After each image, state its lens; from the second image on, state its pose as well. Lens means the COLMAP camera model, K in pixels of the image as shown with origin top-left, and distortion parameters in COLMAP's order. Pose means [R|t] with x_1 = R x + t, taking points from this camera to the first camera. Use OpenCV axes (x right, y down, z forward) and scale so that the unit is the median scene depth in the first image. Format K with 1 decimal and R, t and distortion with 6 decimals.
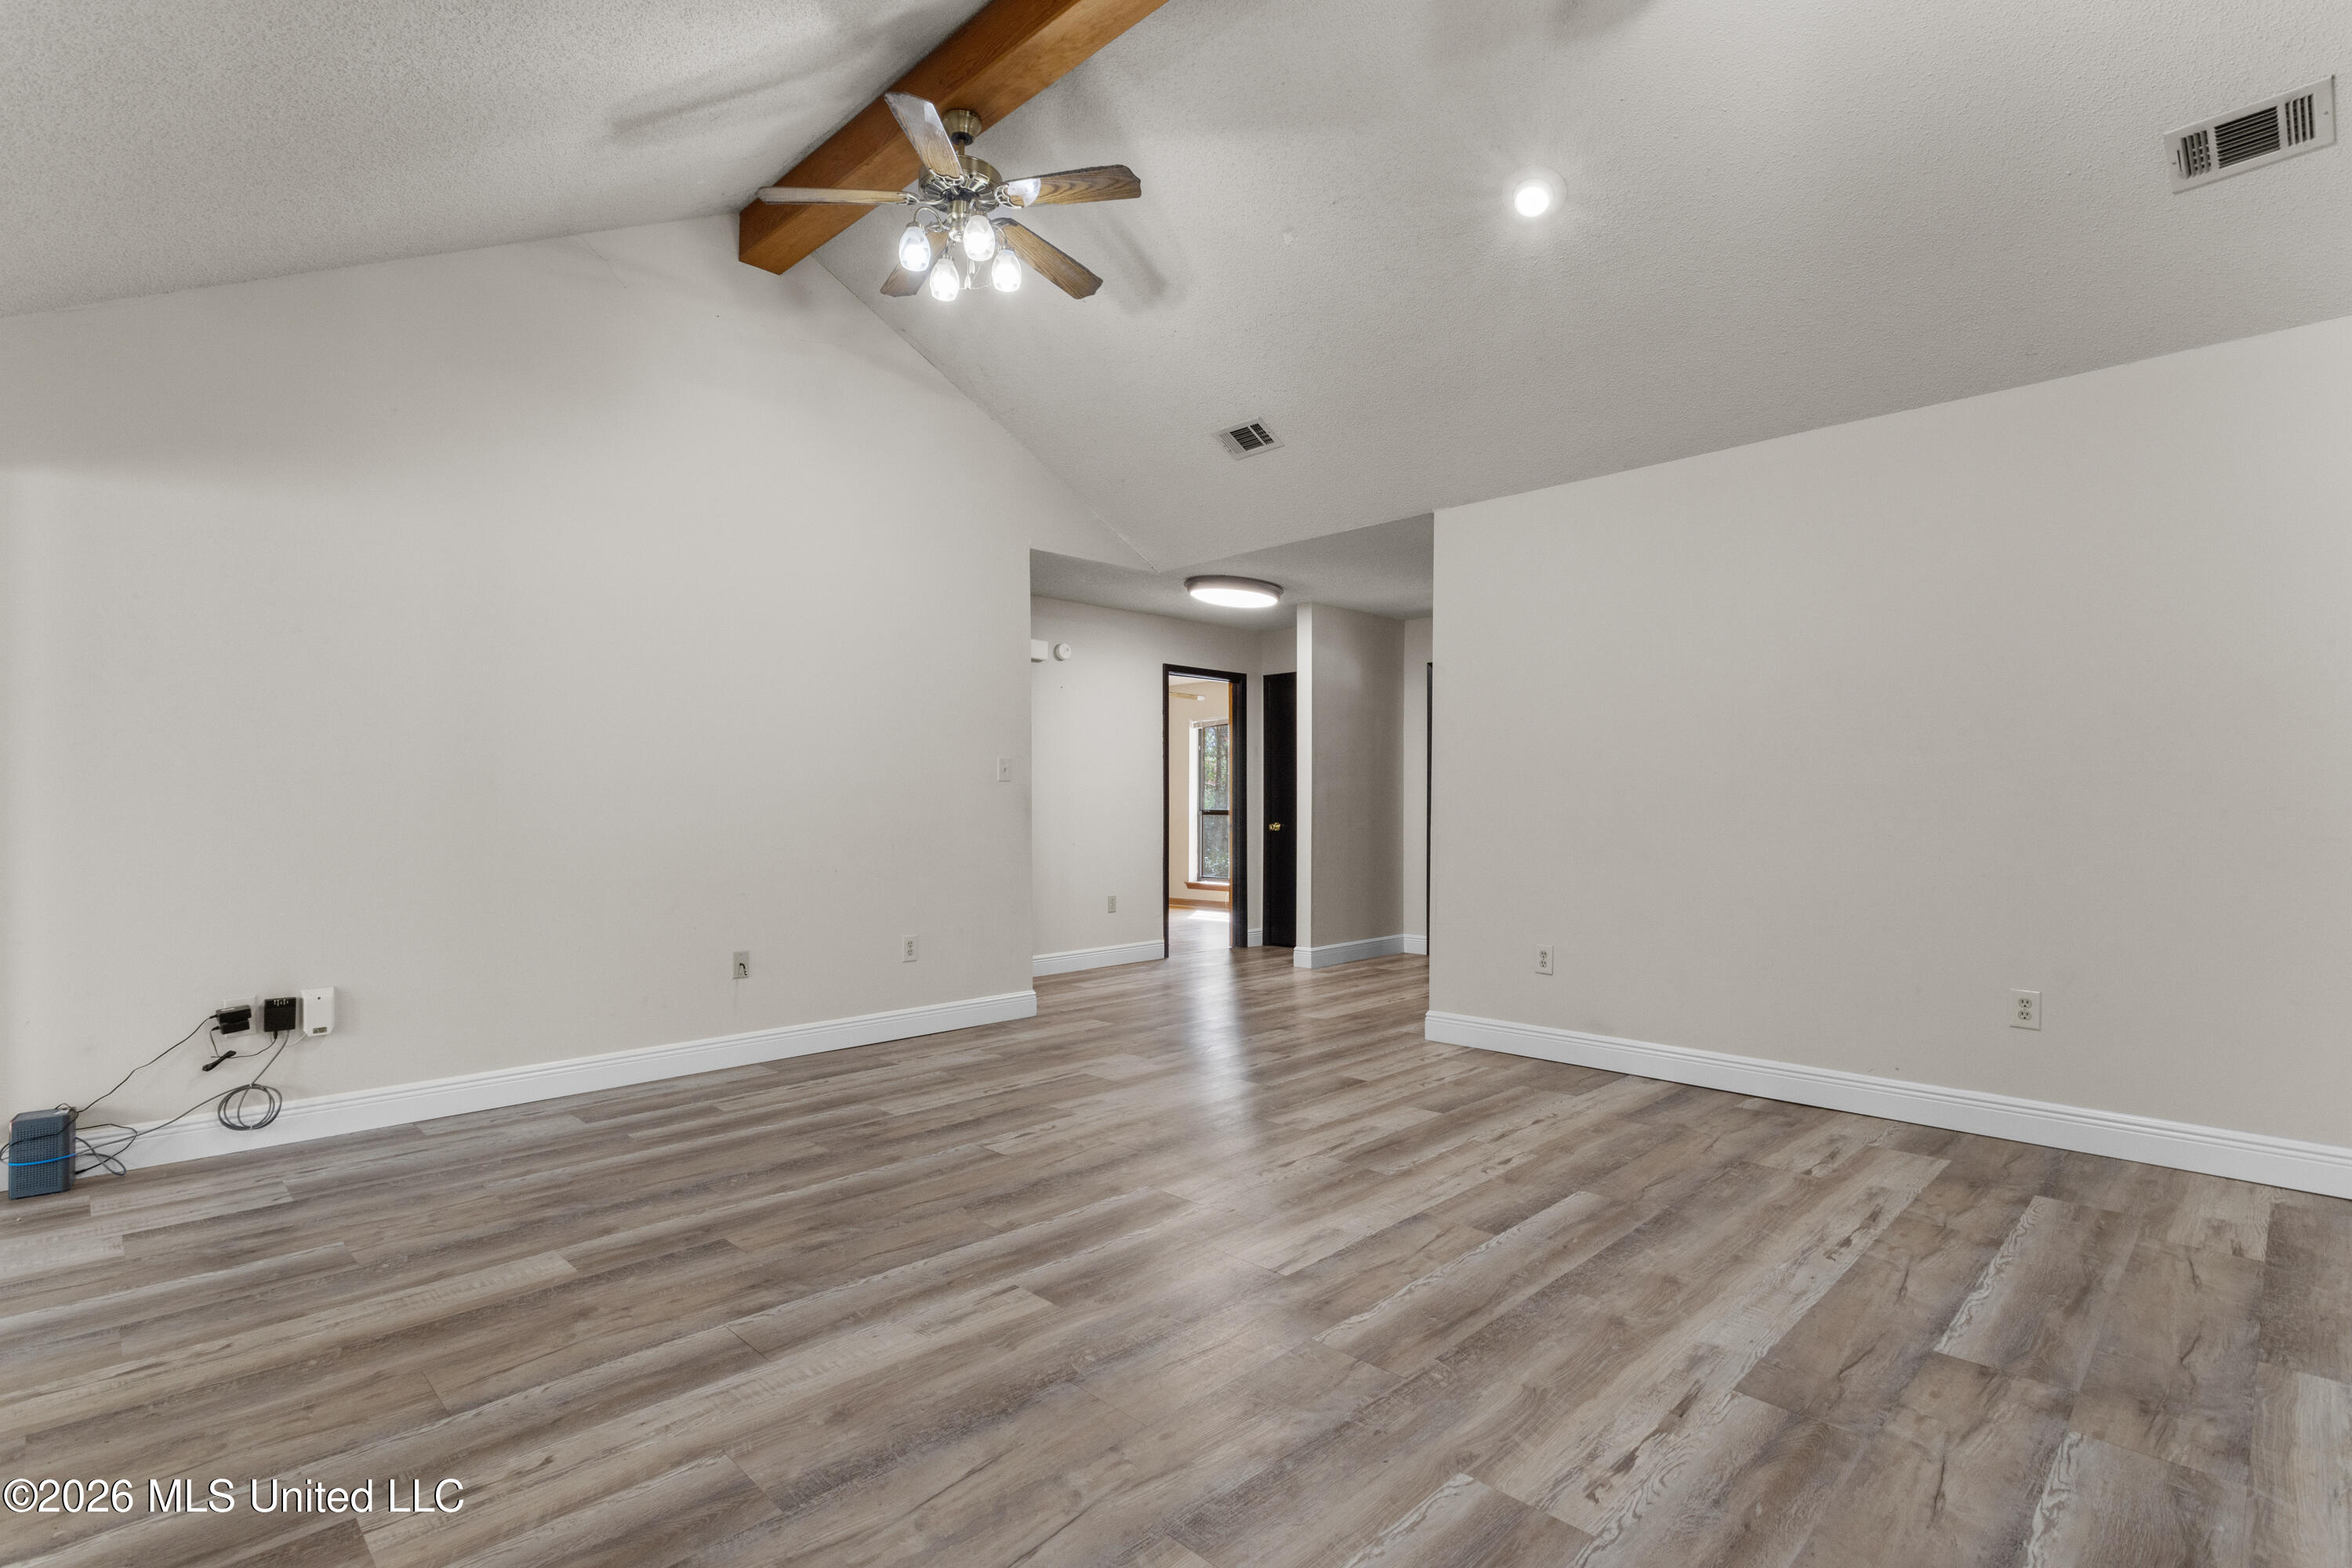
lens RADIAL K [[1117.9, 0, 1168.8], [0, 1117.9, 764.2], [0, 0, 1]] dist [0.003626, 0.001476]
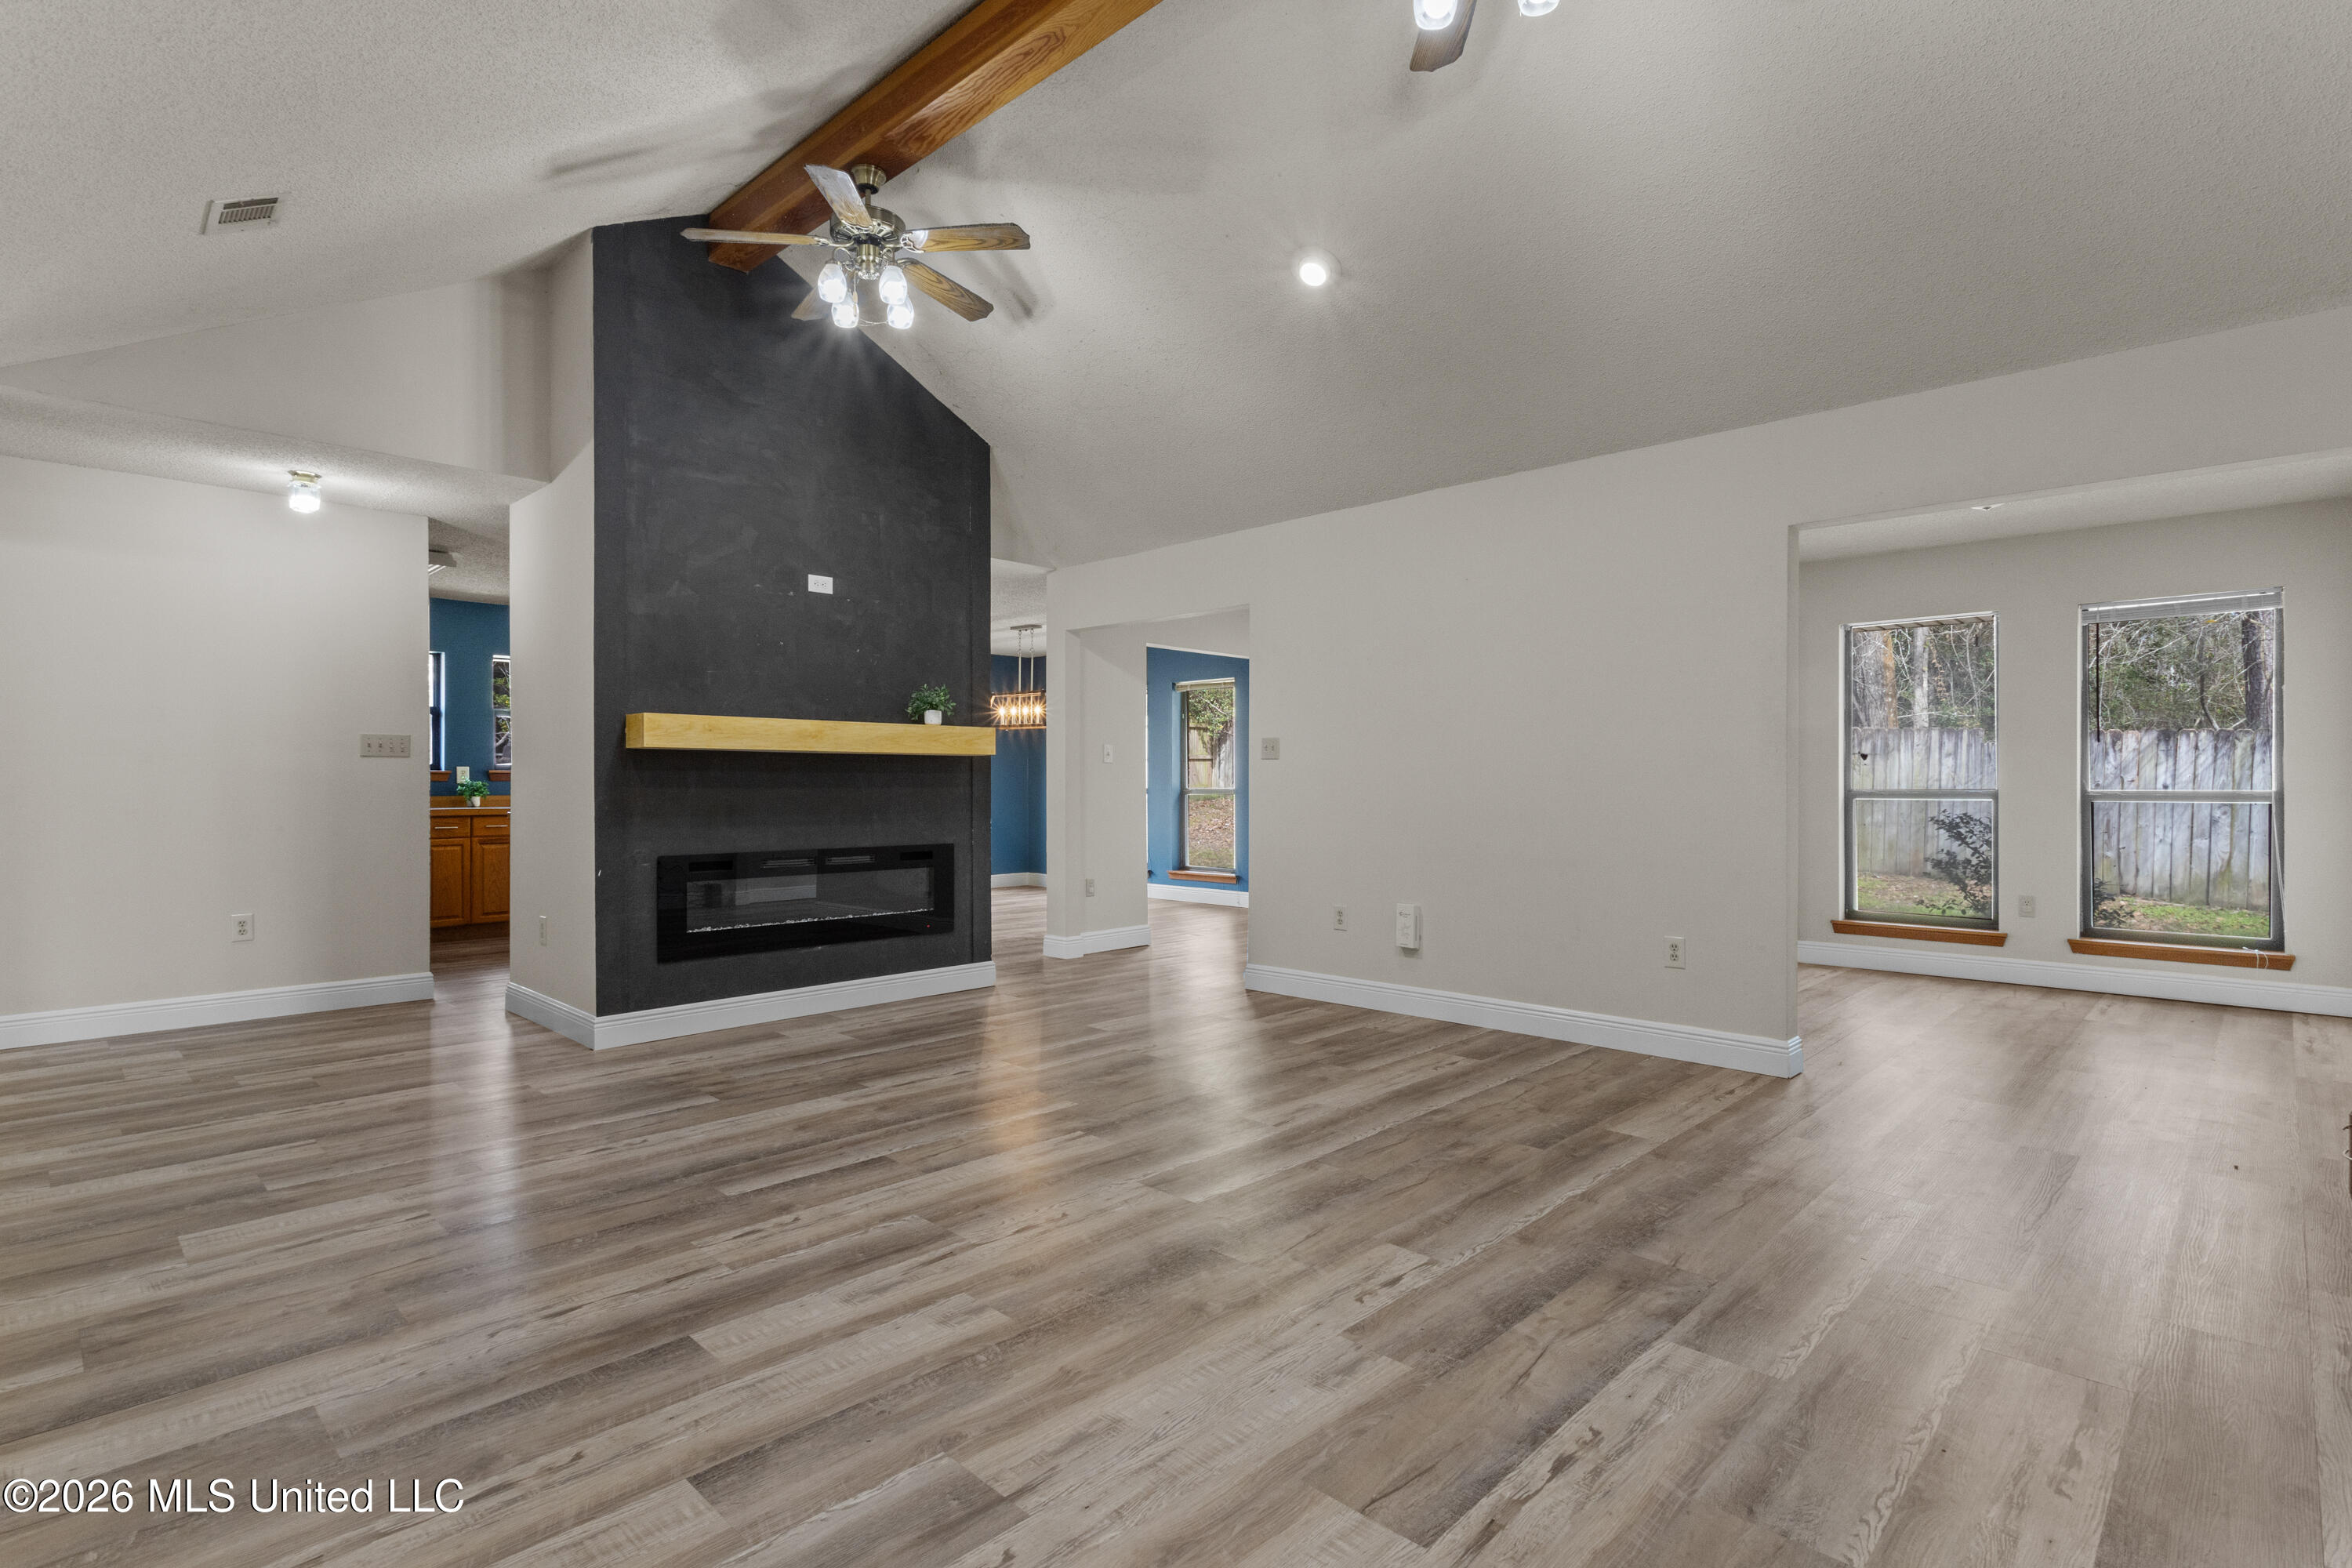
lens RADIAL K [[1117.9, 0, 1171.6], [0, 1117.9, 800.8], [0, 0, 1]] dist [0.003626, 0.001476]
pose [[-0.999781, 0.001317, -0.020864, 0.017994], [0.001677, 0.999850, -0.017235, 0.068751], [0.020838, -0.017266, -0.999634, 1.982022]]
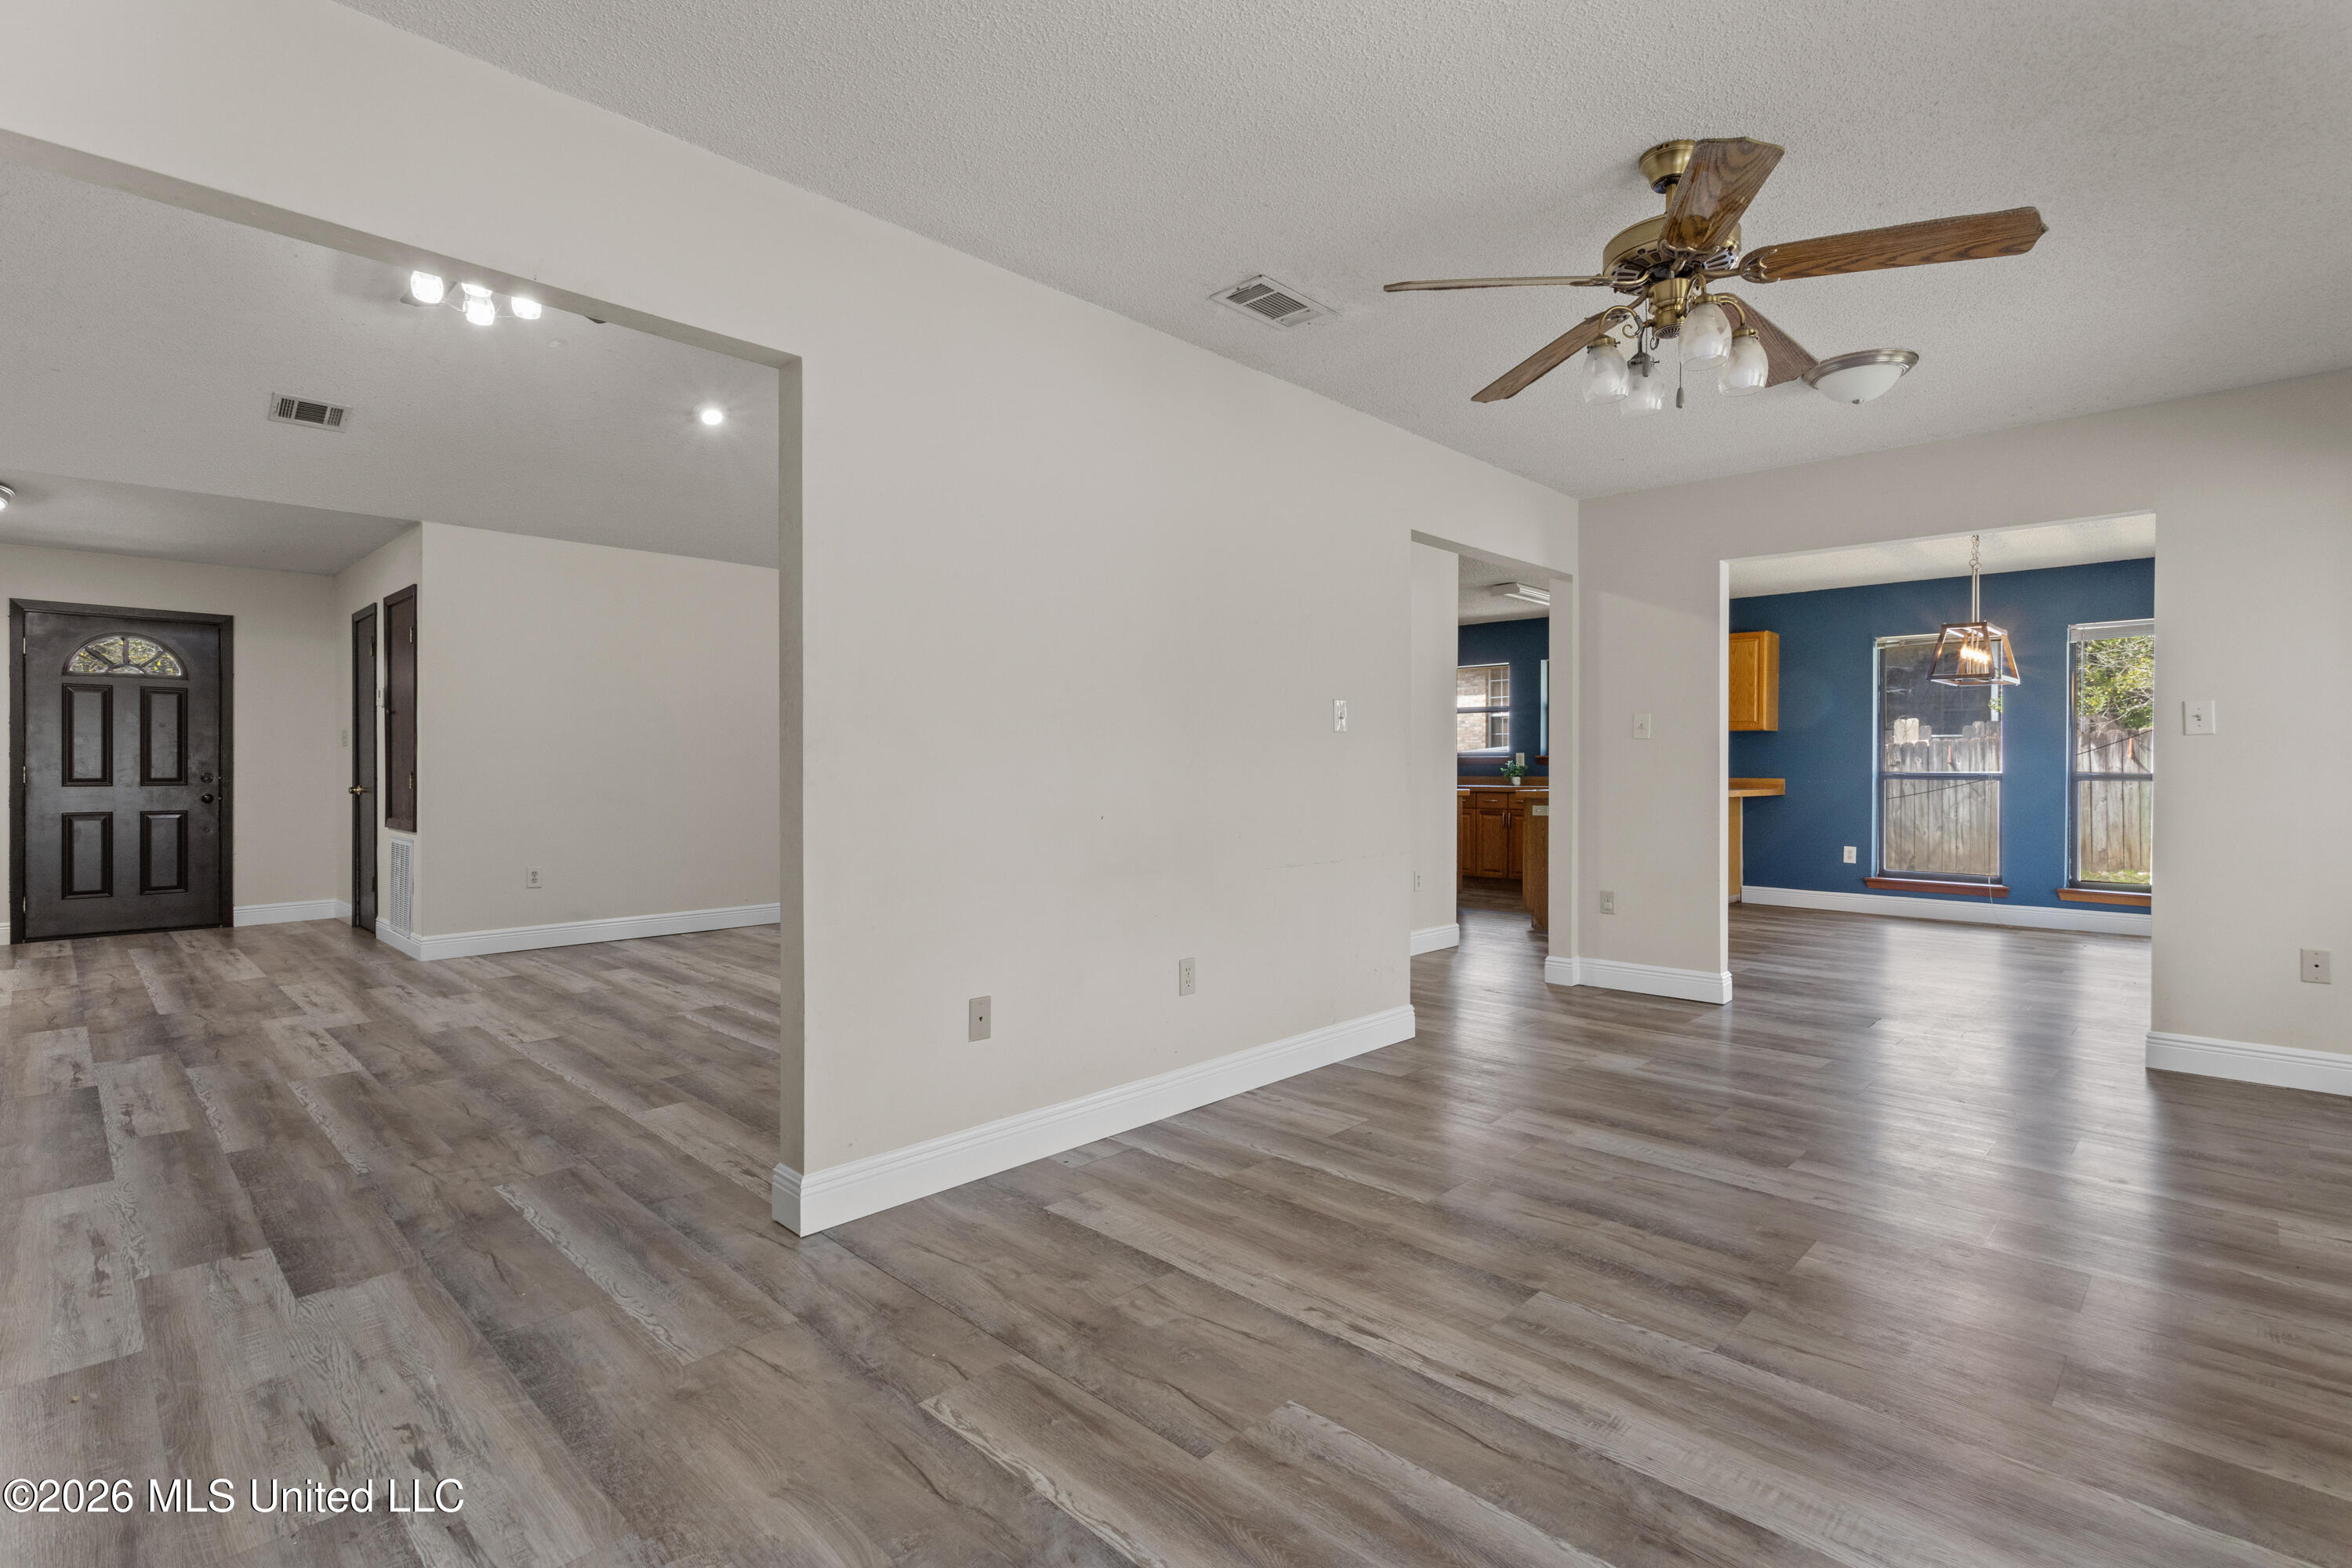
lens RADIAL K [[1117.9, 0, 1174.1], [0, 1117.9, 769.9], [0, 0, 1]] dist [0.003626, 0.001476]
pose [[-0.020041, -0.003343, 0.999794, -1.622311], [-0.034017, 0.999418, 0.002660, 0.017359], [-0.999220, -0.033956, -0.020143, 0.373756]]
